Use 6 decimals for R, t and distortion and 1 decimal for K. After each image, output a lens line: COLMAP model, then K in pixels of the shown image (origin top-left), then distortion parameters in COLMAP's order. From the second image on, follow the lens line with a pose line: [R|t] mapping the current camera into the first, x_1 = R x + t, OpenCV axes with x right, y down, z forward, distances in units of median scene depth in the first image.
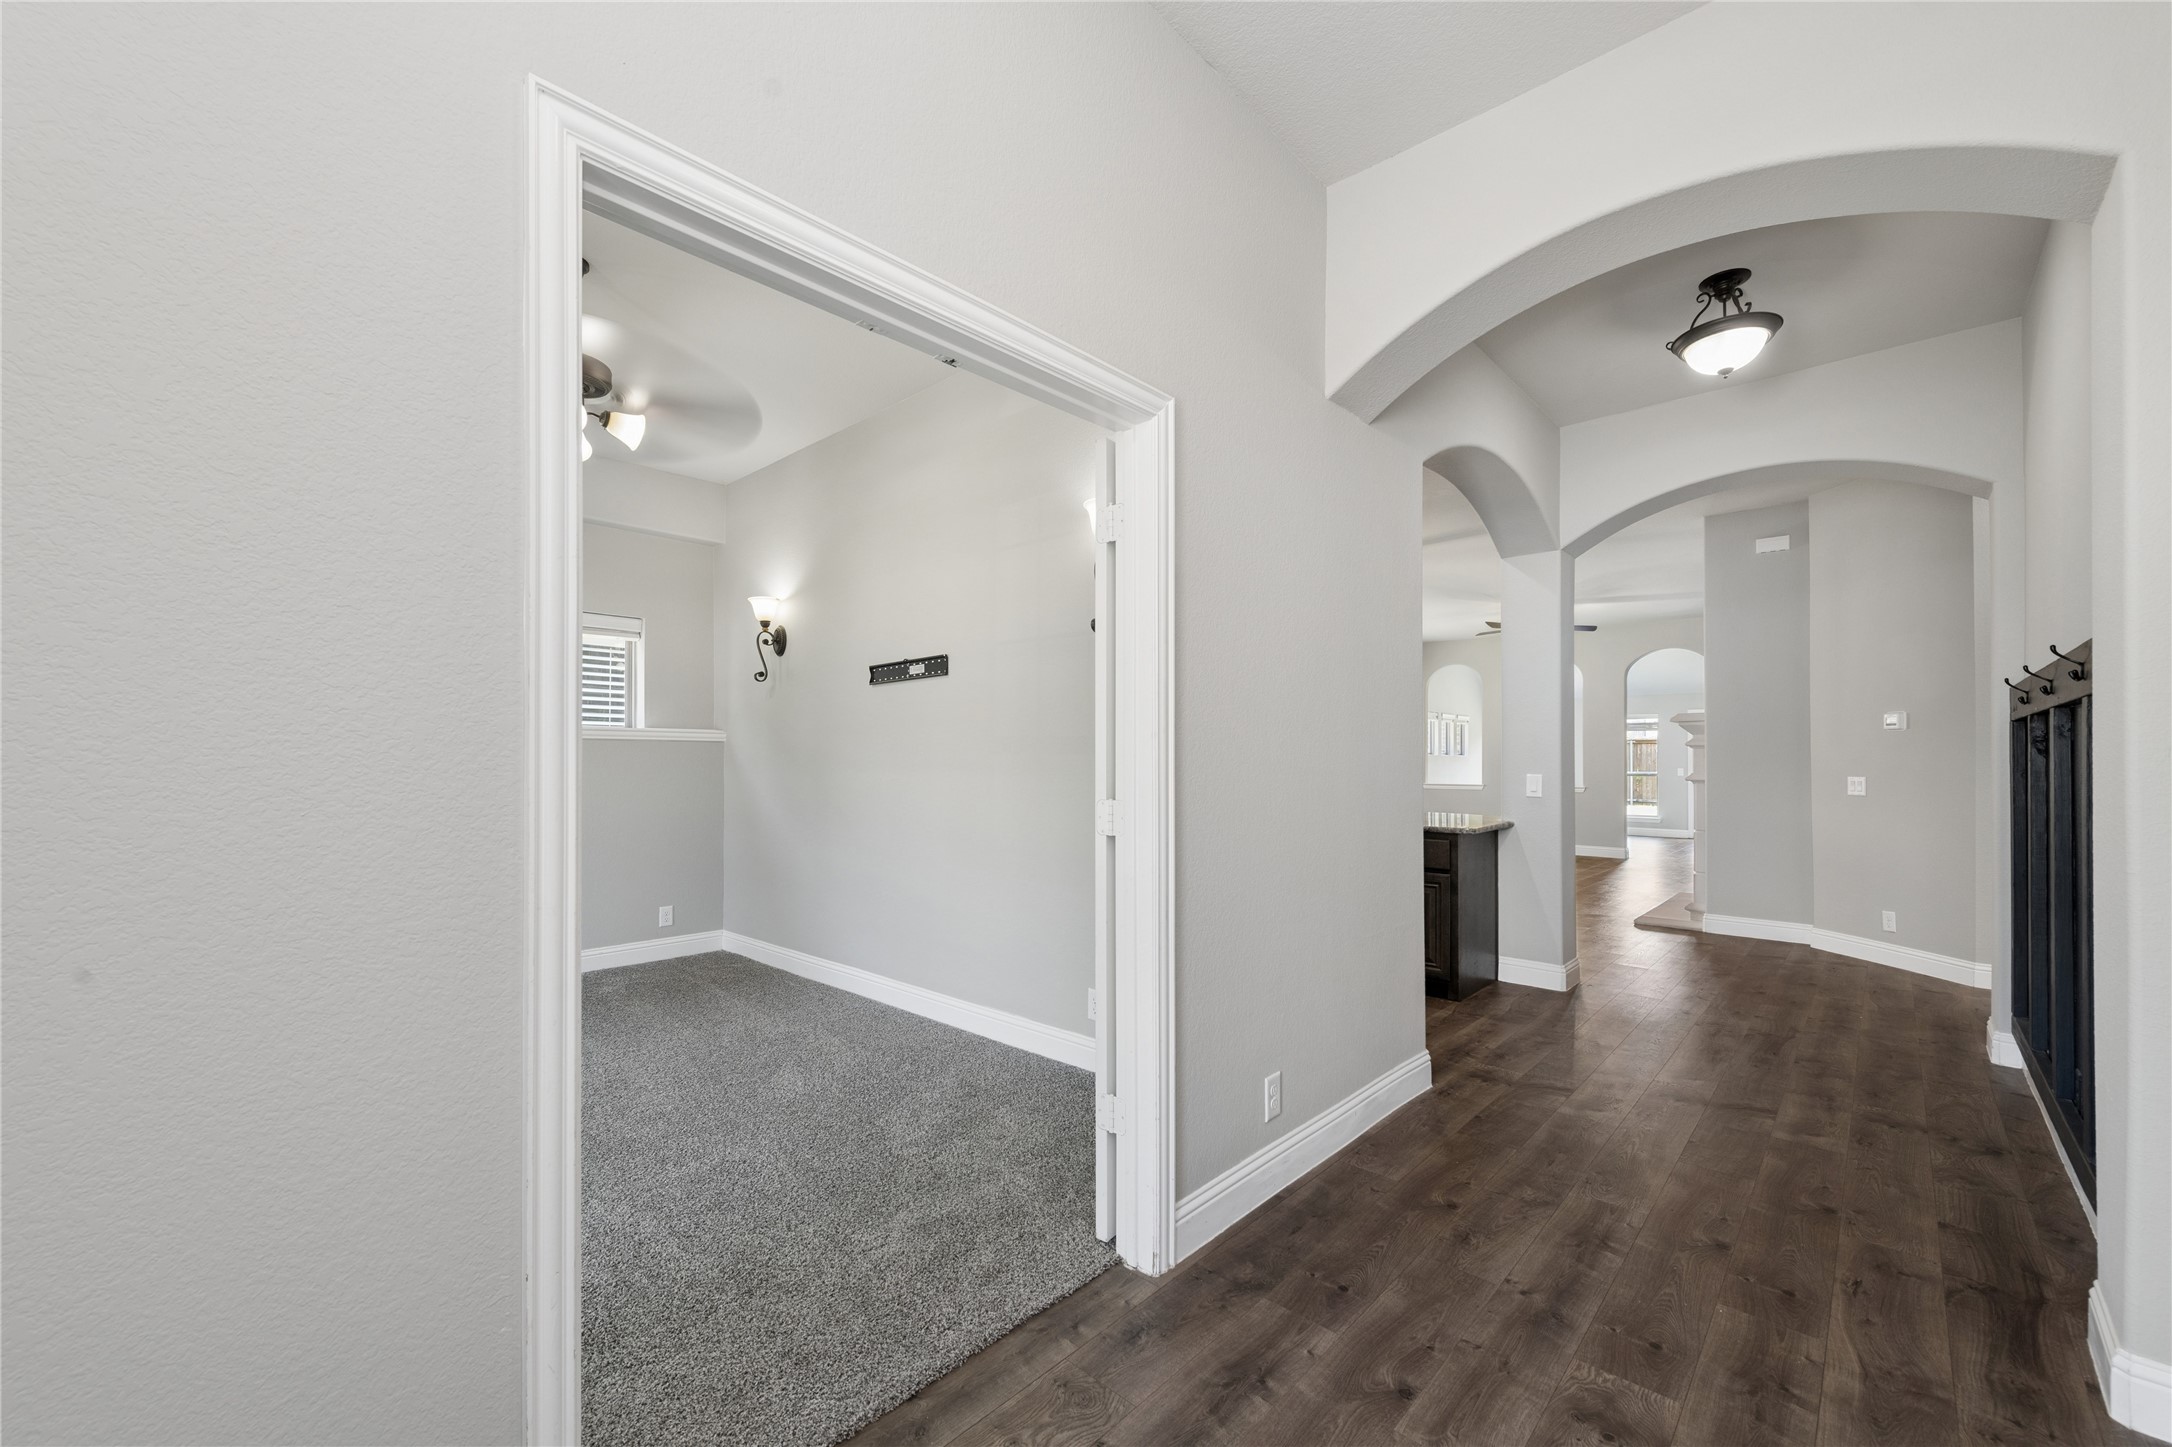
lens RADIAL K [[861.2, 0, 1087.3], [0, 861.2, 744.6], [0, 0, 1]] dist [0.013779, -0.003142]
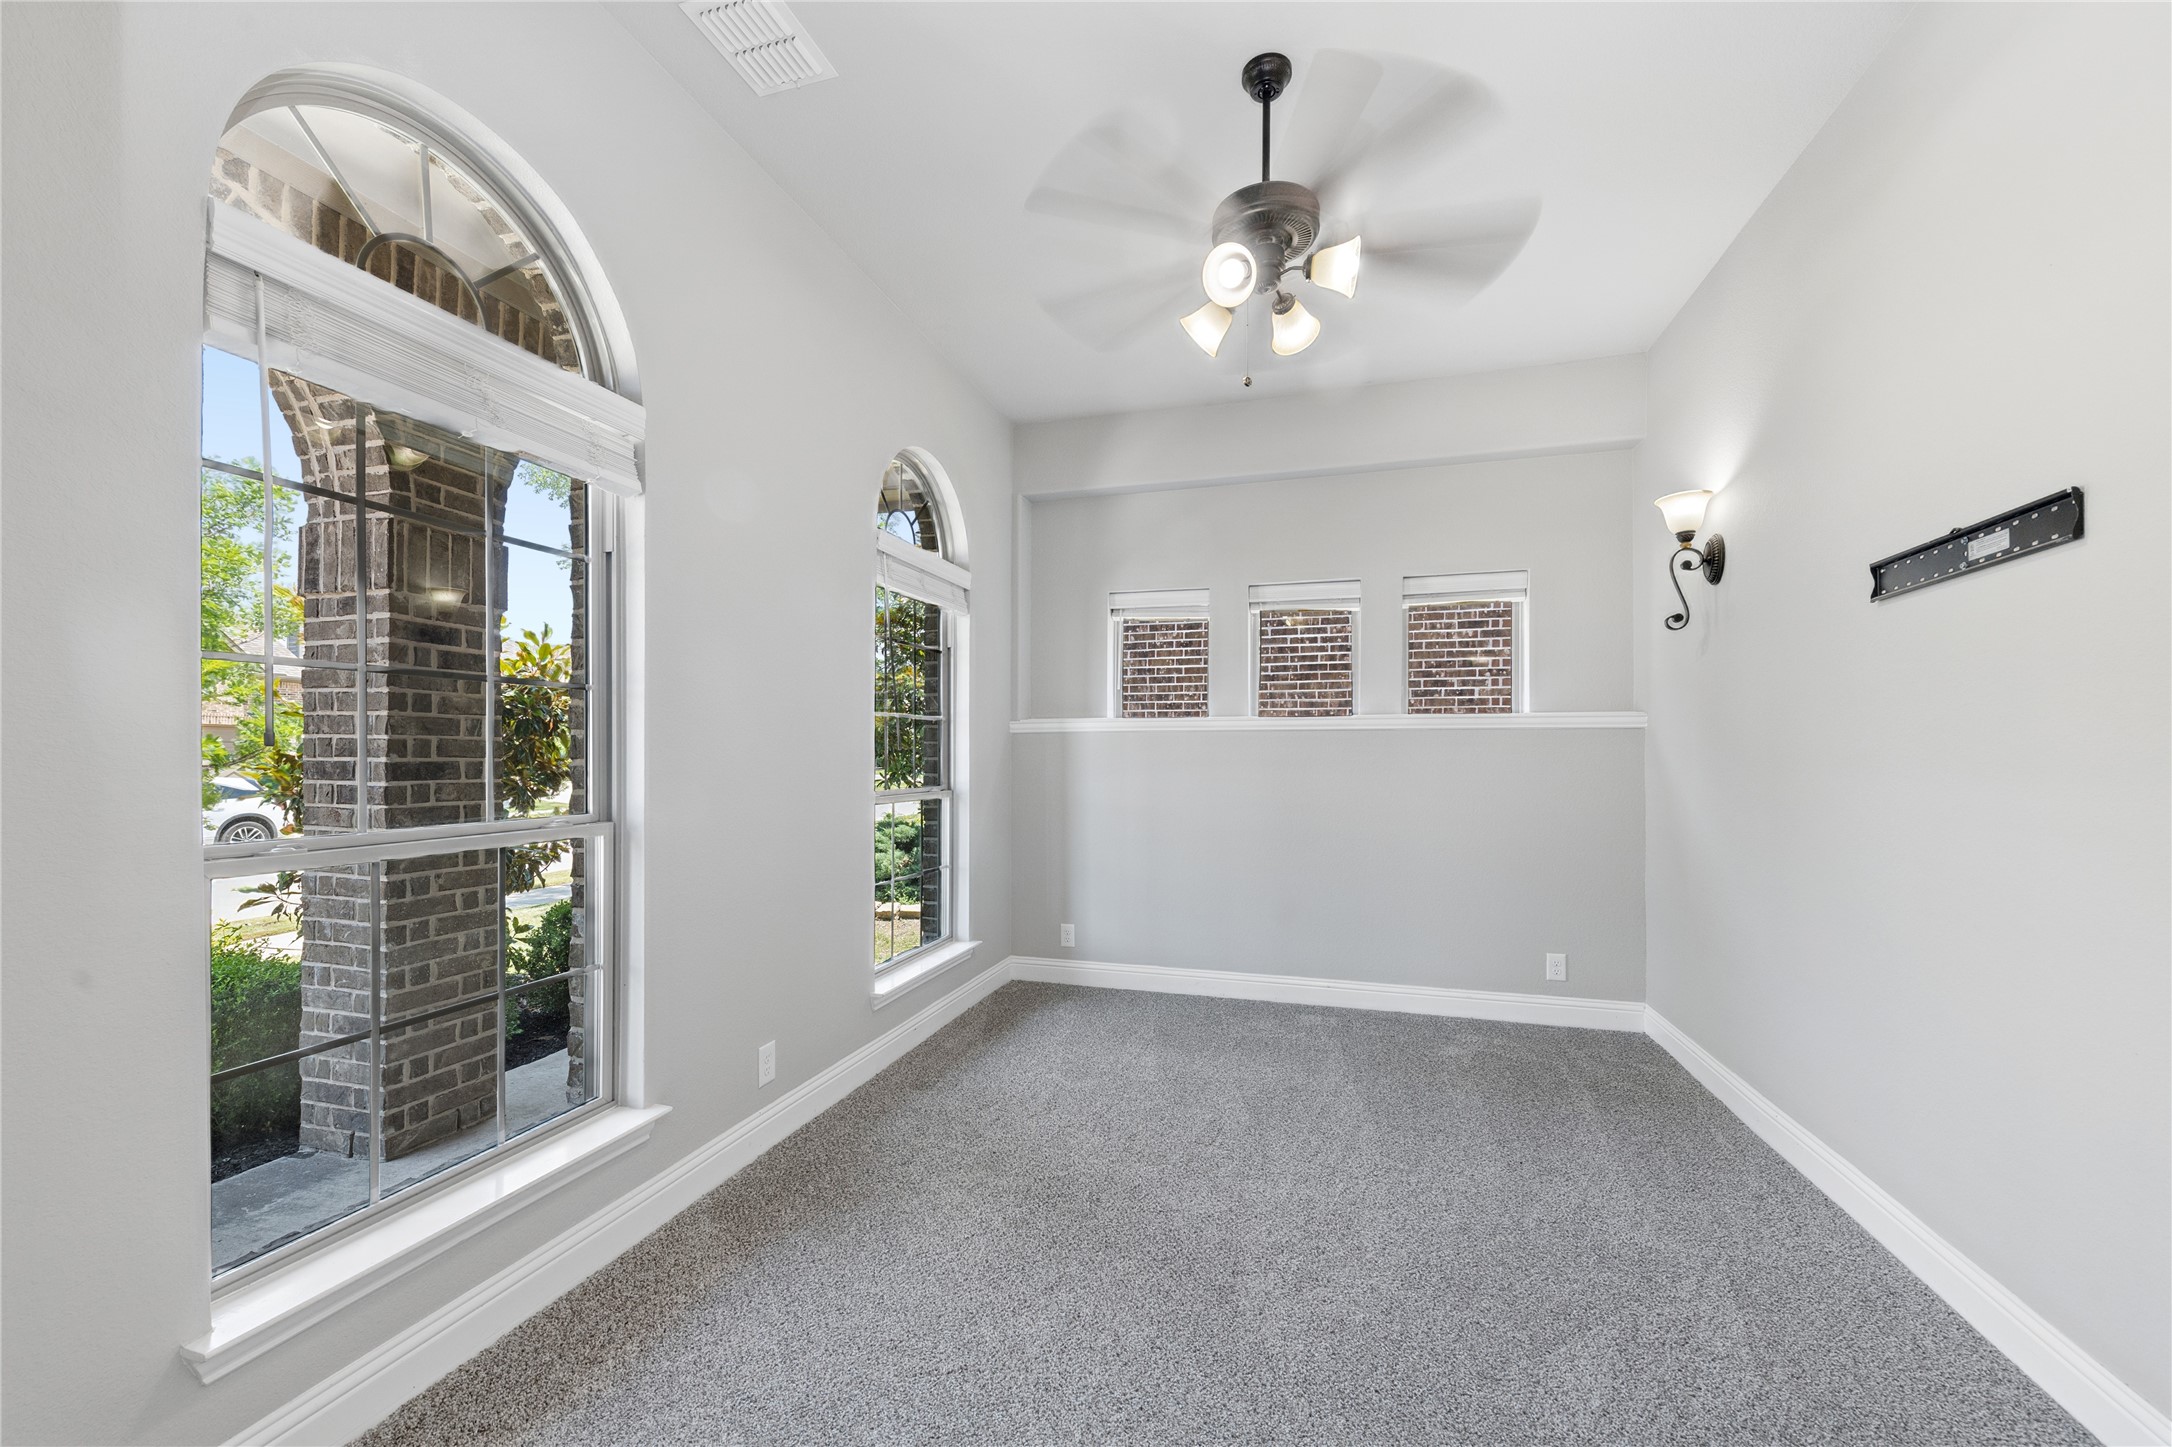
lens RADIAL K [[861.2, 0, 1096.7], [0, 861.2, 752.2], [0, 0, 1]] dist [0.013779, -0.003142]
pose [[0.458112, -0.001959, -0.888892, -0.012764], [0.014218, 0.999886, 0.005124, 0.007114], [0.888781, -0.014985, 0.458087, 0.353908]]
